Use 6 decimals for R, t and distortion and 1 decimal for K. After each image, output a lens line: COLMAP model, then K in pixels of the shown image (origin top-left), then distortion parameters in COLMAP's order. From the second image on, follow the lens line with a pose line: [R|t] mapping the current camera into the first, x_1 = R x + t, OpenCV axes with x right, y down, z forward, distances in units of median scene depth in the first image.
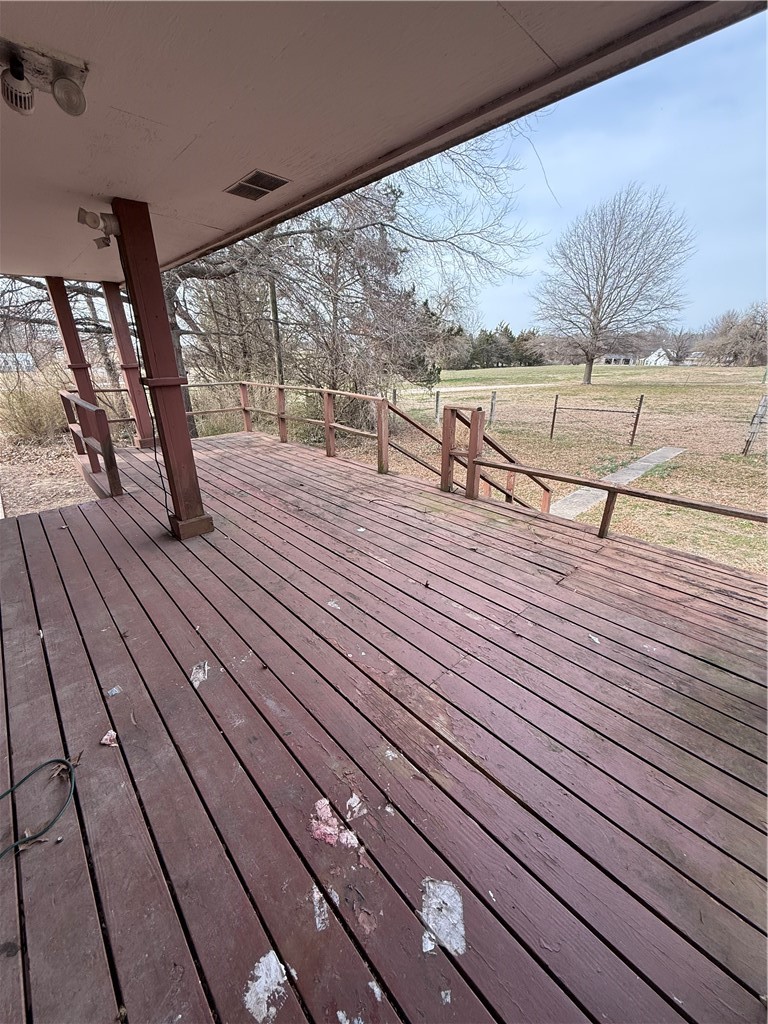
lens RADIAL K [[407.8, 0, 385.1], [0, 407.8, 511.4], [0, 0, 1]] dist [0.001821, -0.000426]
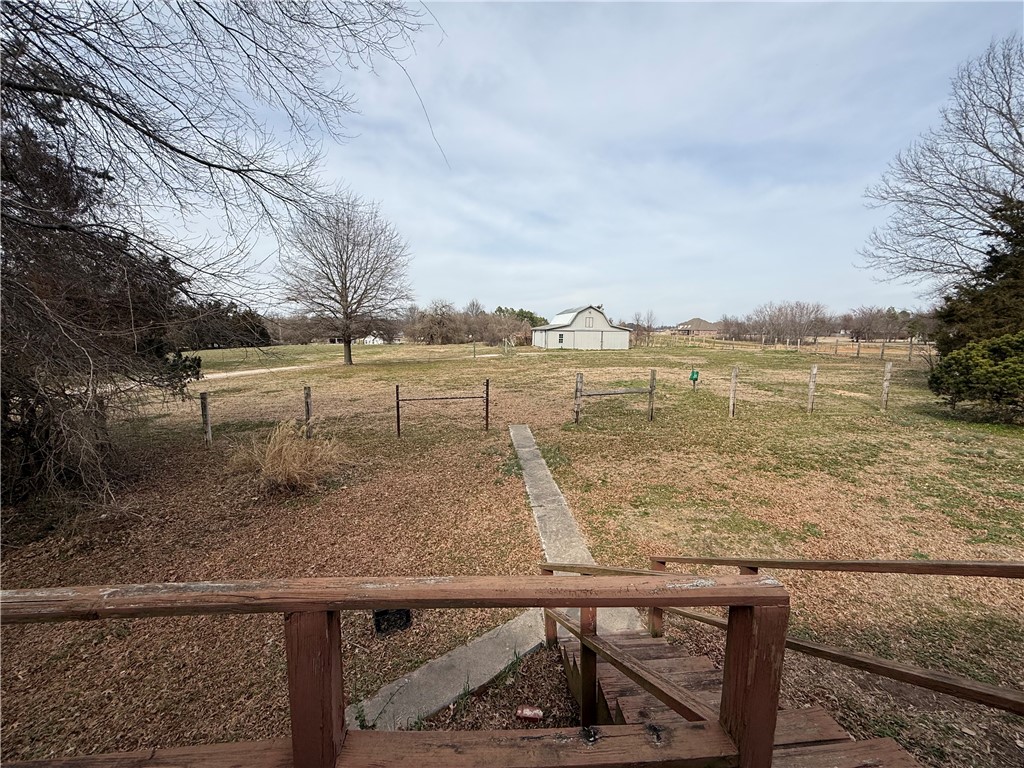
lens RADIAL K [[407.8, 0, 510.1], [0, 407.8, 387.8], [0, 0, 1]] dist [0.001821, -0.000426]
pose [[0.623075, -0.095807, 0.776272, -0.032130], [0.275847, 0.955617, -0.103466, -0.050185], [-0.731906, 0.278600, 0.621849, 0.120711]]
